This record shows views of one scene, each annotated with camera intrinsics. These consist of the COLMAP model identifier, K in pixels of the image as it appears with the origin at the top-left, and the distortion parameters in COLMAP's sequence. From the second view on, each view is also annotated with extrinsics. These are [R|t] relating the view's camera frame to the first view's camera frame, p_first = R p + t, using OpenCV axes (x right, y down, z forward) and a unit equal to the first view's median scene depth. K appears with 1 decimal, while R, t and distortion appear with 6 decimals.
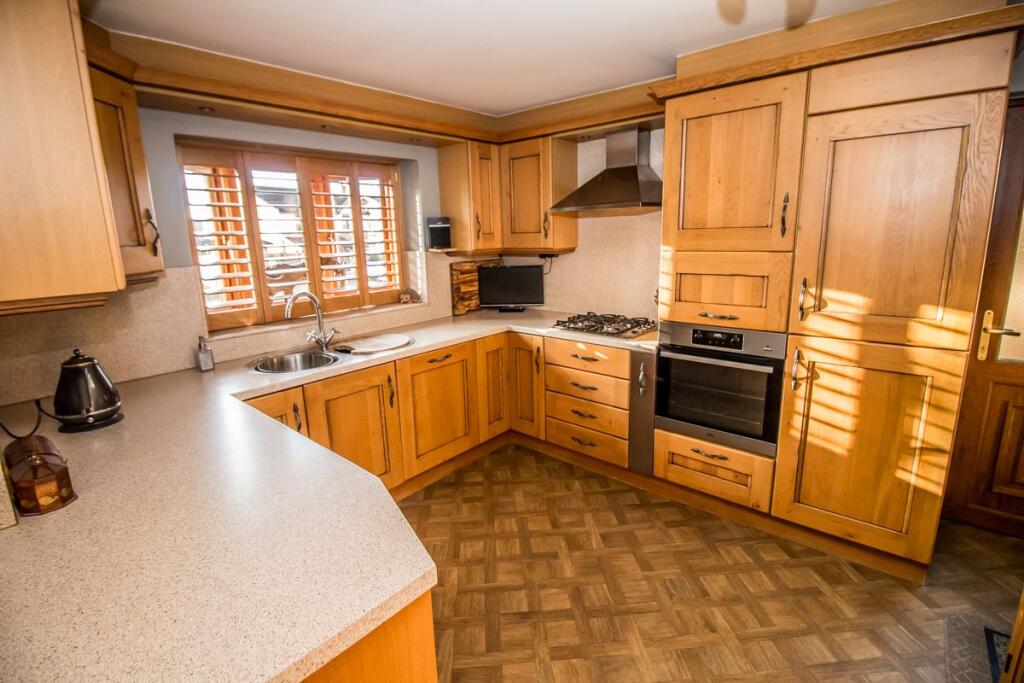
lens RADIAL K [[471.6, 0, 514.4], [0, 471.6, 336.1], [0, 0, 1]] dist [-0.017403, -0.002399]
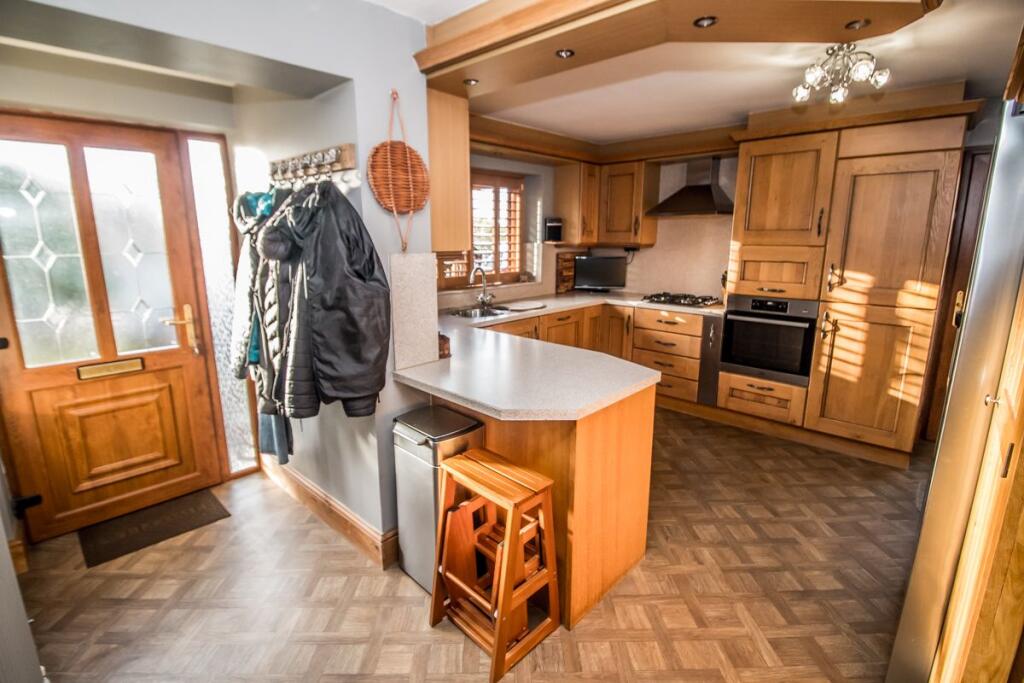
lens RADIAL K [[471.6, 0, 508.6], [0, 471.6, 336.4], [0, 0, 1]] dist [-0.017403, -0.002399]
pose [[0.998314, 0.037012, -0.044709, -0.304268], [-0.037326, 0.999284, -0.006196, 0.137239], [0.044448, 0.007854, 0.998981, -0.483959]]
